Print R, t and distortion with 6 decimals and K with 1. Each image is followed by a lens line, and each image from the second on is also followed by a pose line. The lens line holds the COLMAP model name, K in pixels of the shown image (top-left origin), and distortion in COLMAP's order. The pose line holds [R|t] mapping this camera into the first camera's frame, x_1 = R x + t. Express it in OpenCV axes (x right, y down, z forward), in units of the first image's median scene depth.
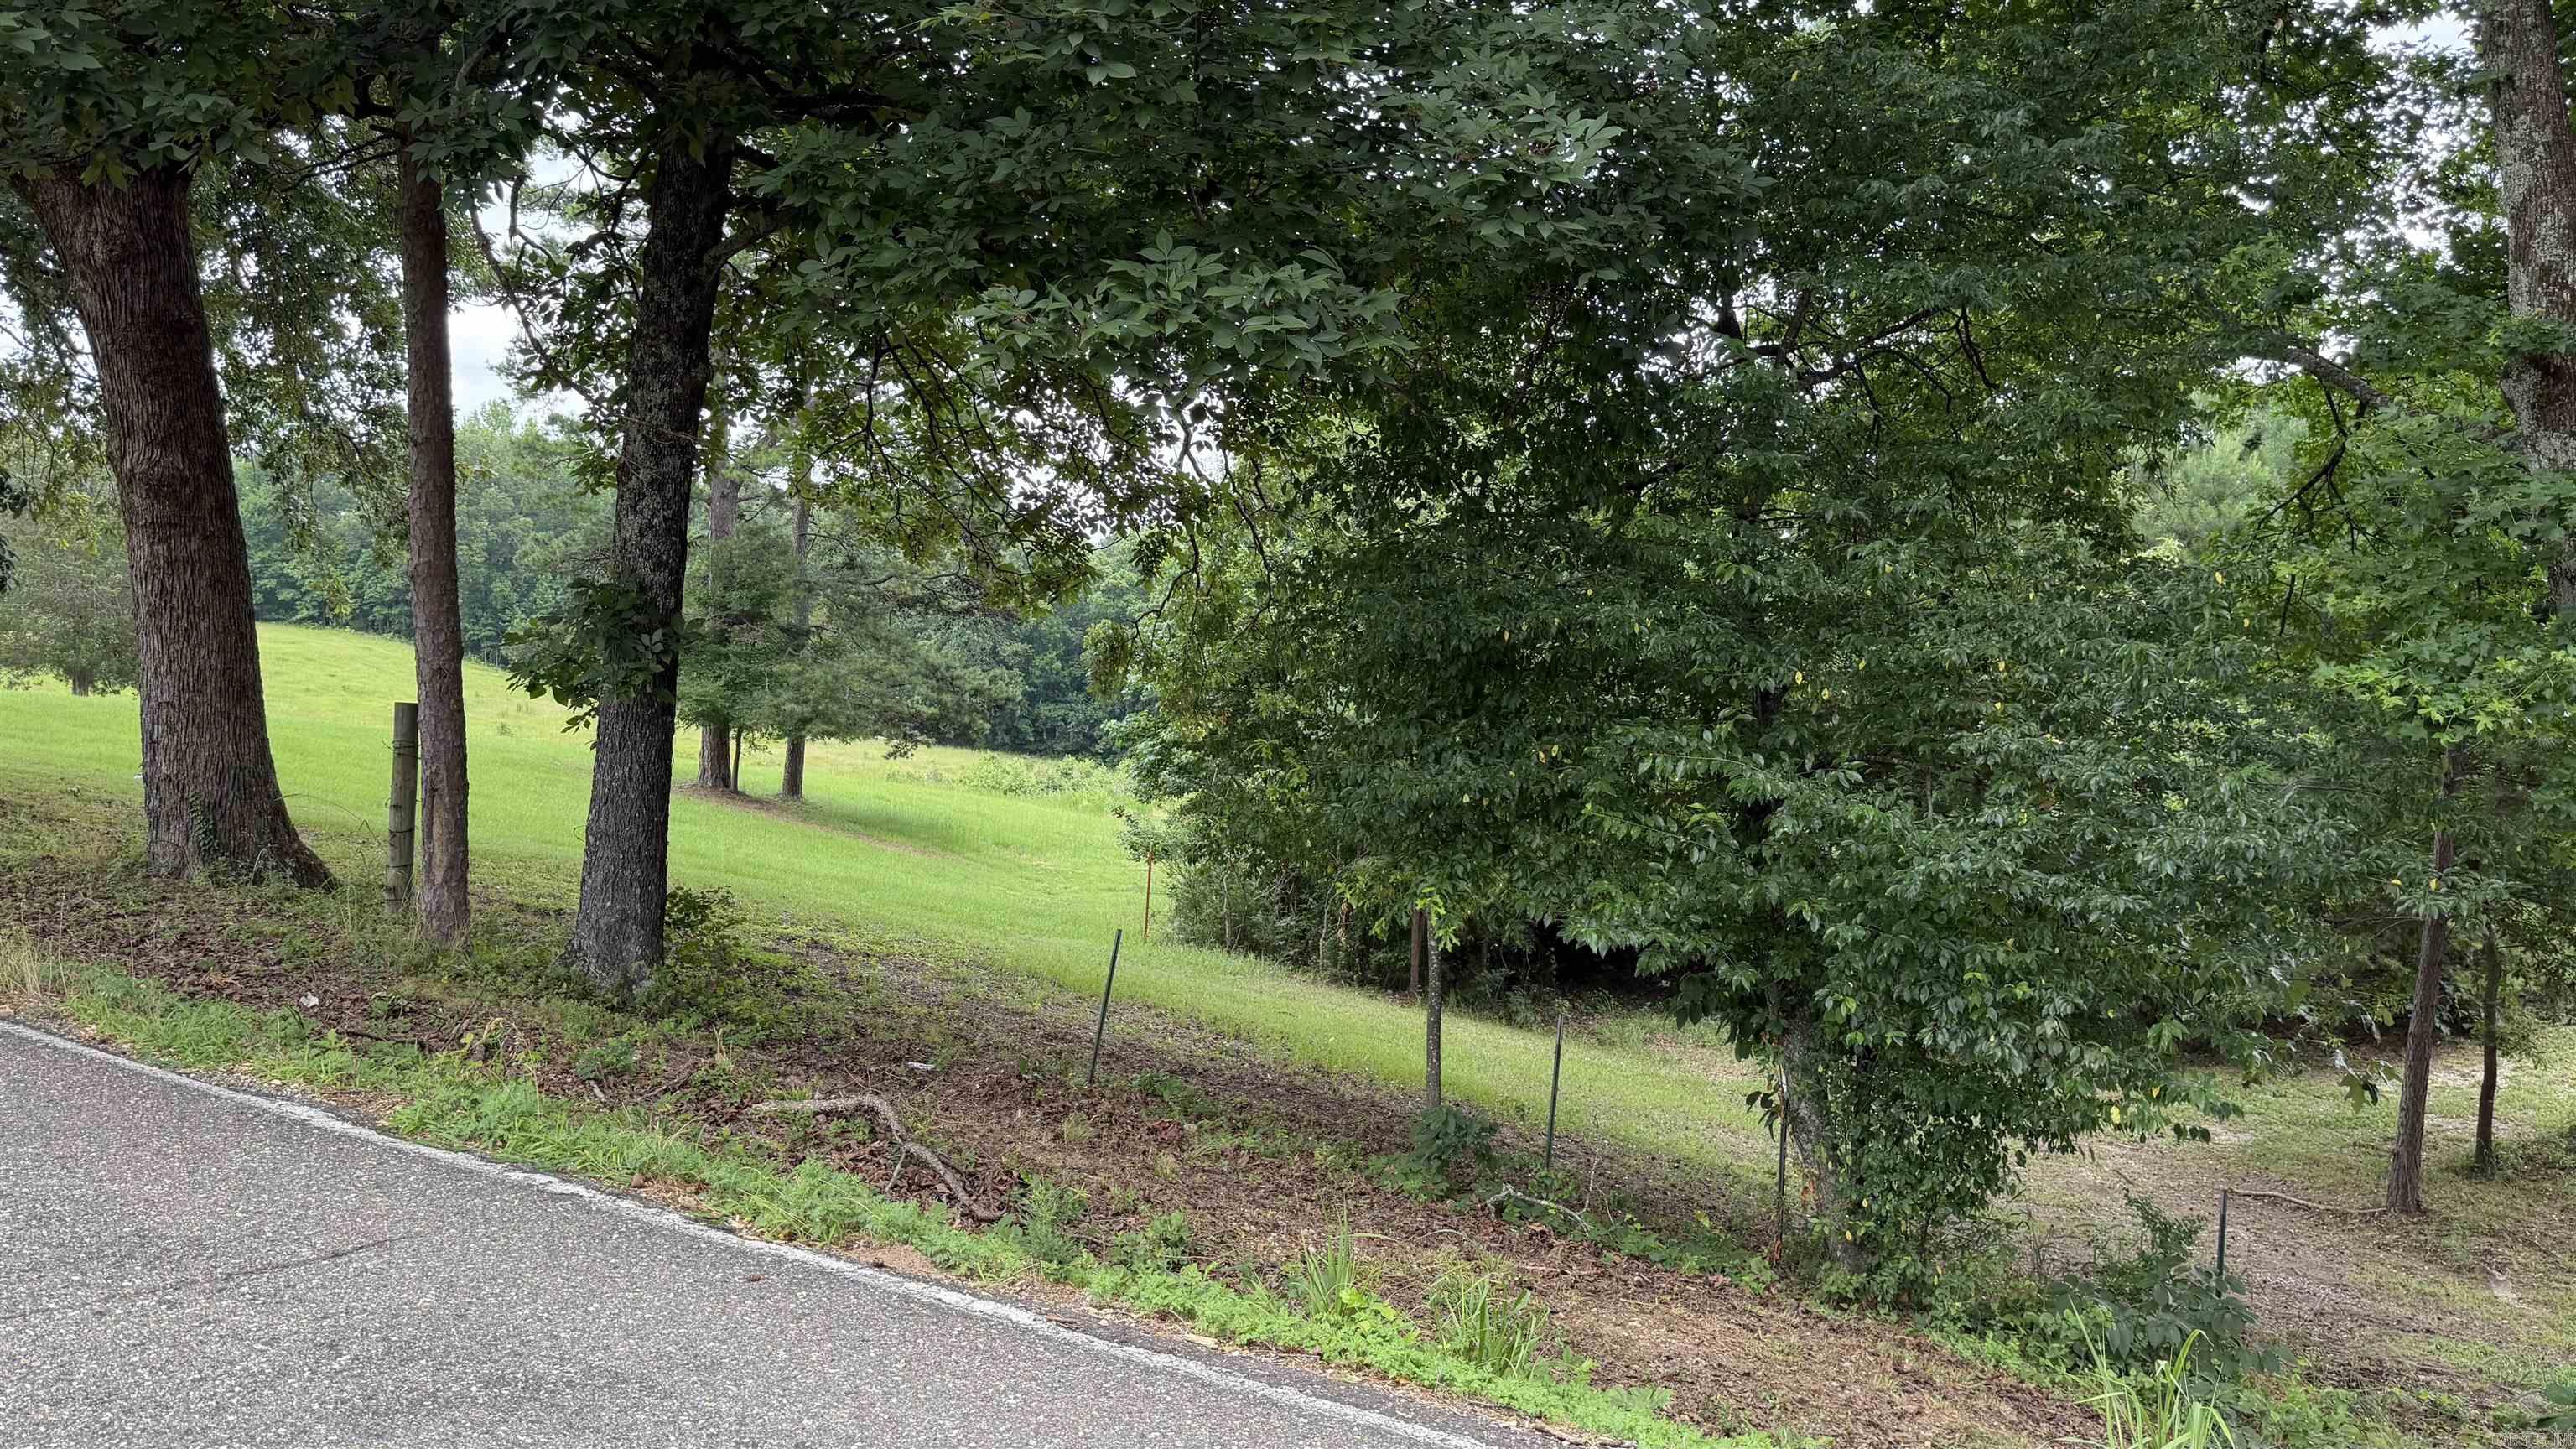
lens RADIAL K [[1830.2, 0, 1297.9], [0, 1830.2, 727.2], [0, 0, 1]] dist [0.044539, -0.060060]
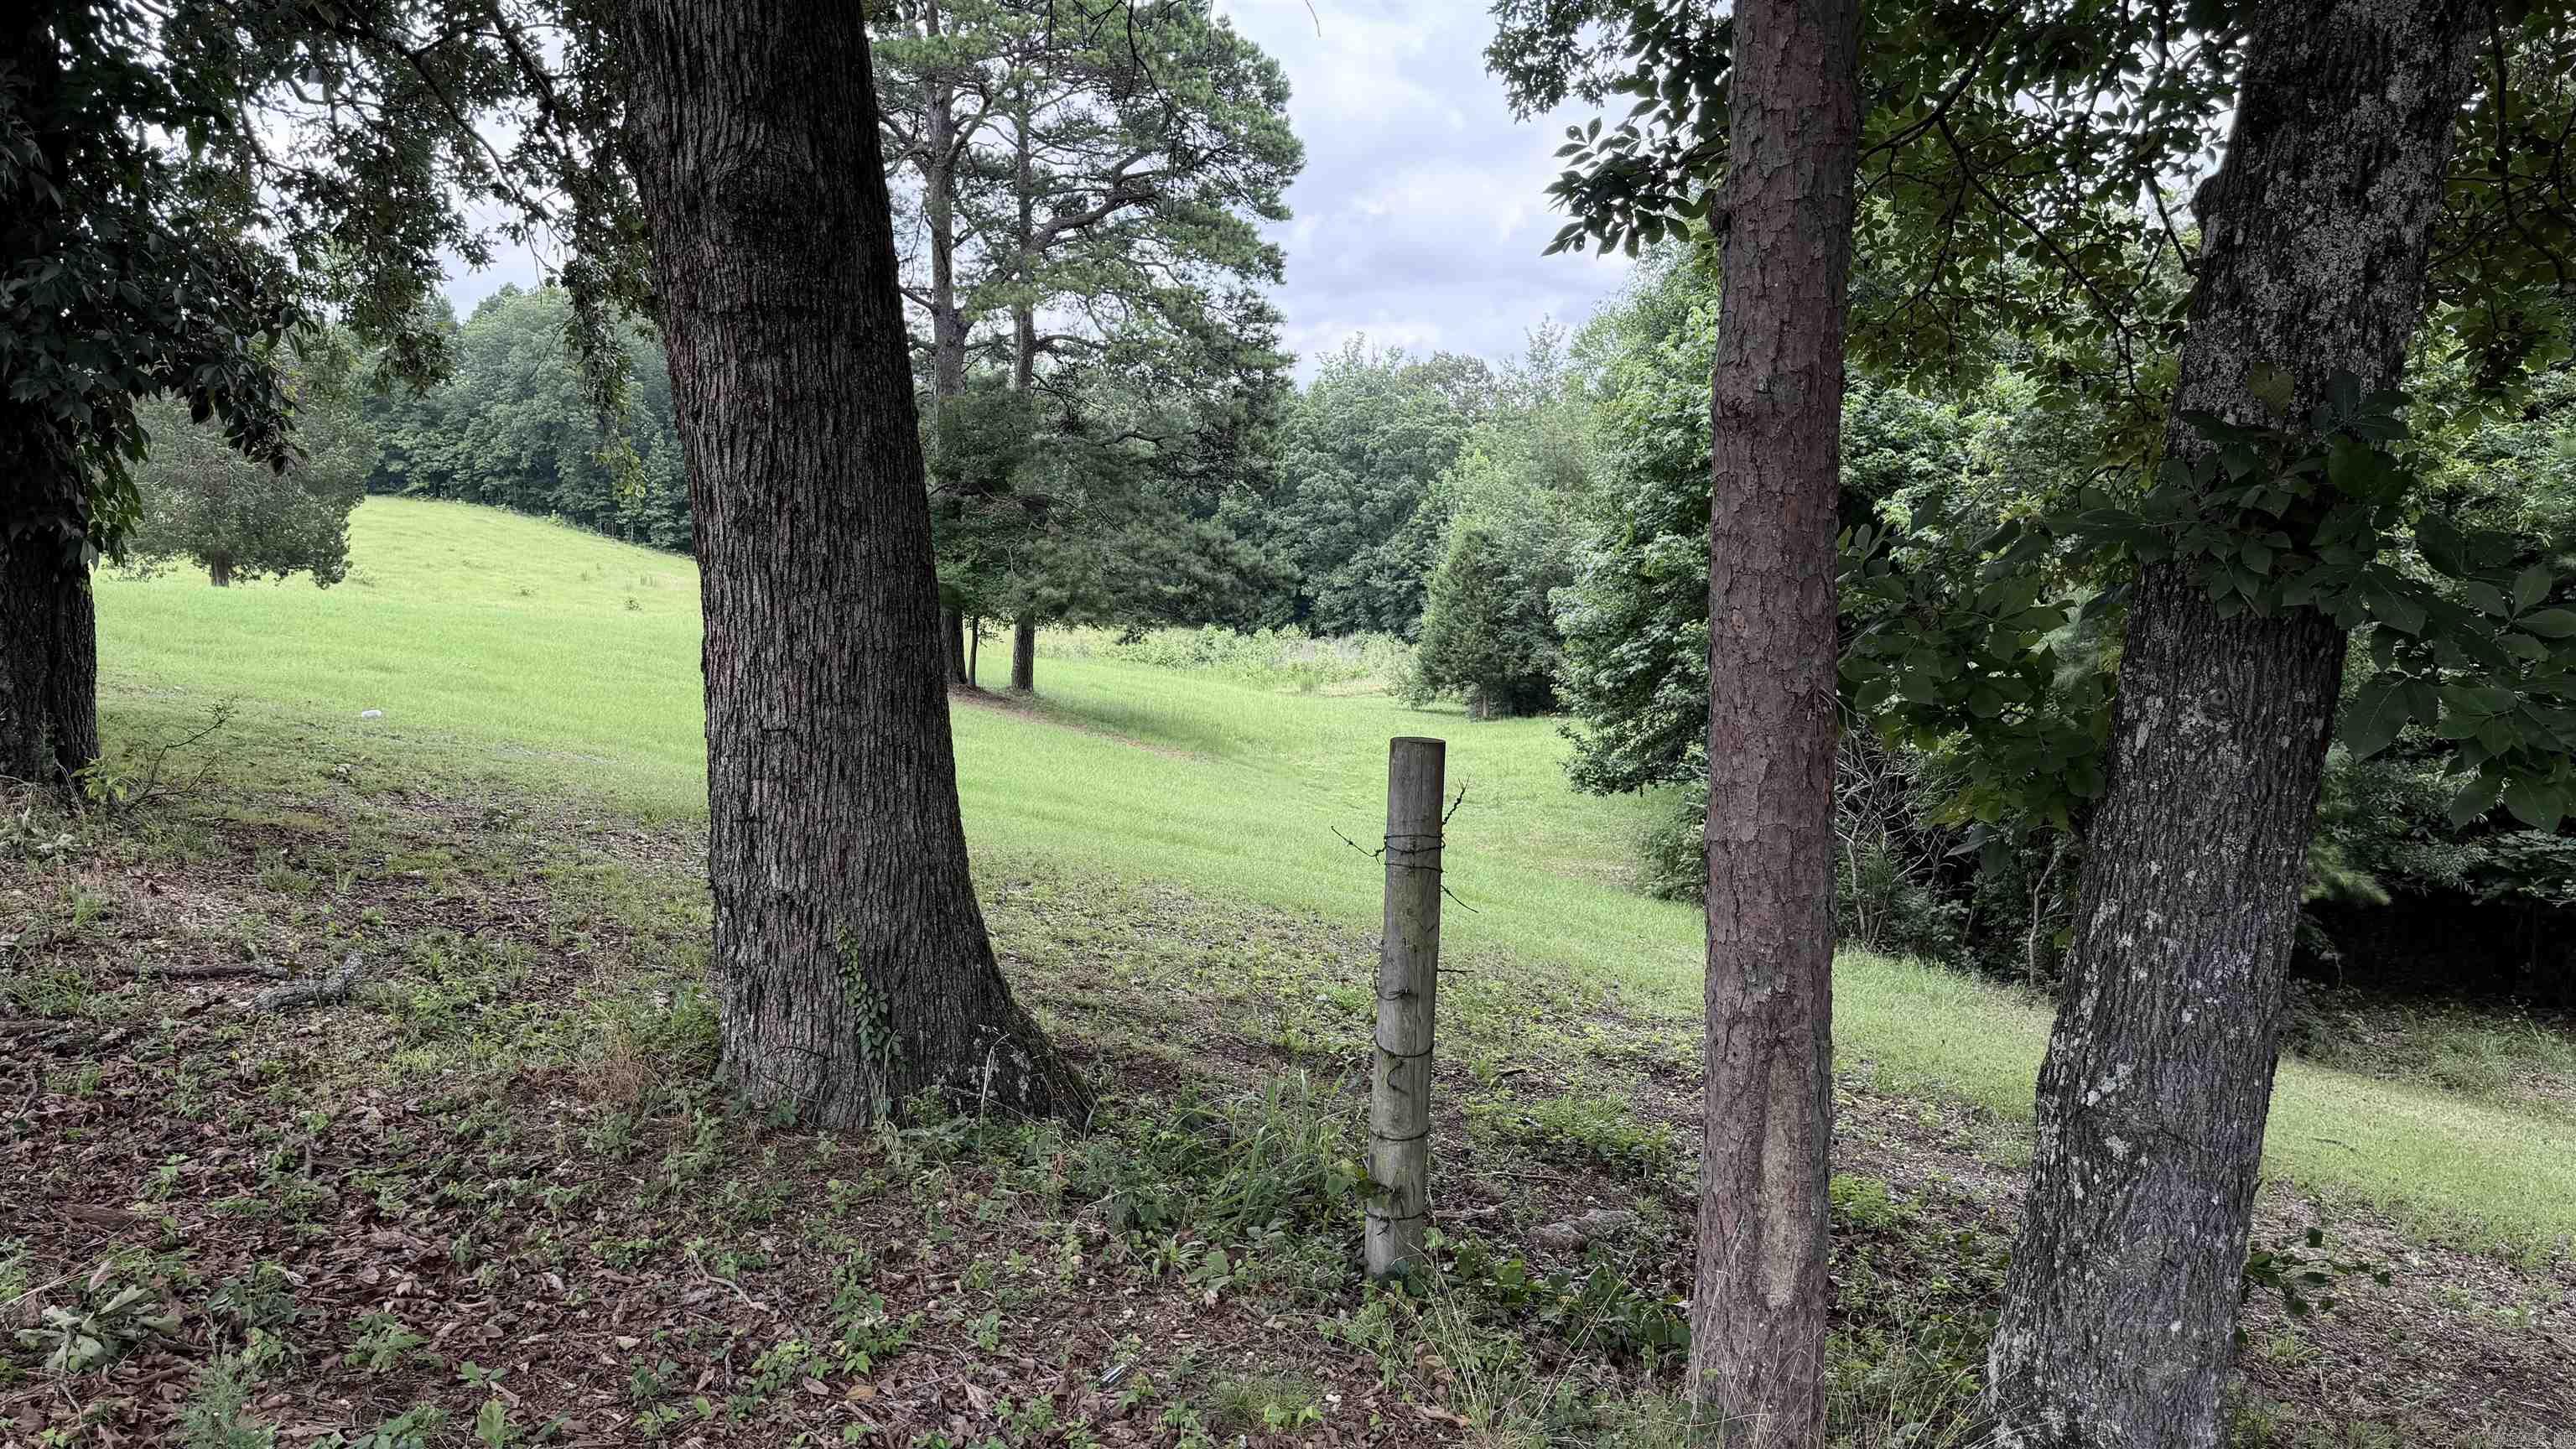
lens RADIAL K [[1830.2, 0, 1292.5], [0, 1830.2, 734.9], [0, 0, 1]] dist [0.044539, -0.060060]
pose [[0.998985, -0.009368, -0.044069, -0.109091], [0.012911, 0.996646, 0.080813, -0.010484], [0.043164, -0.081300, 0.995755, 0.132402]]
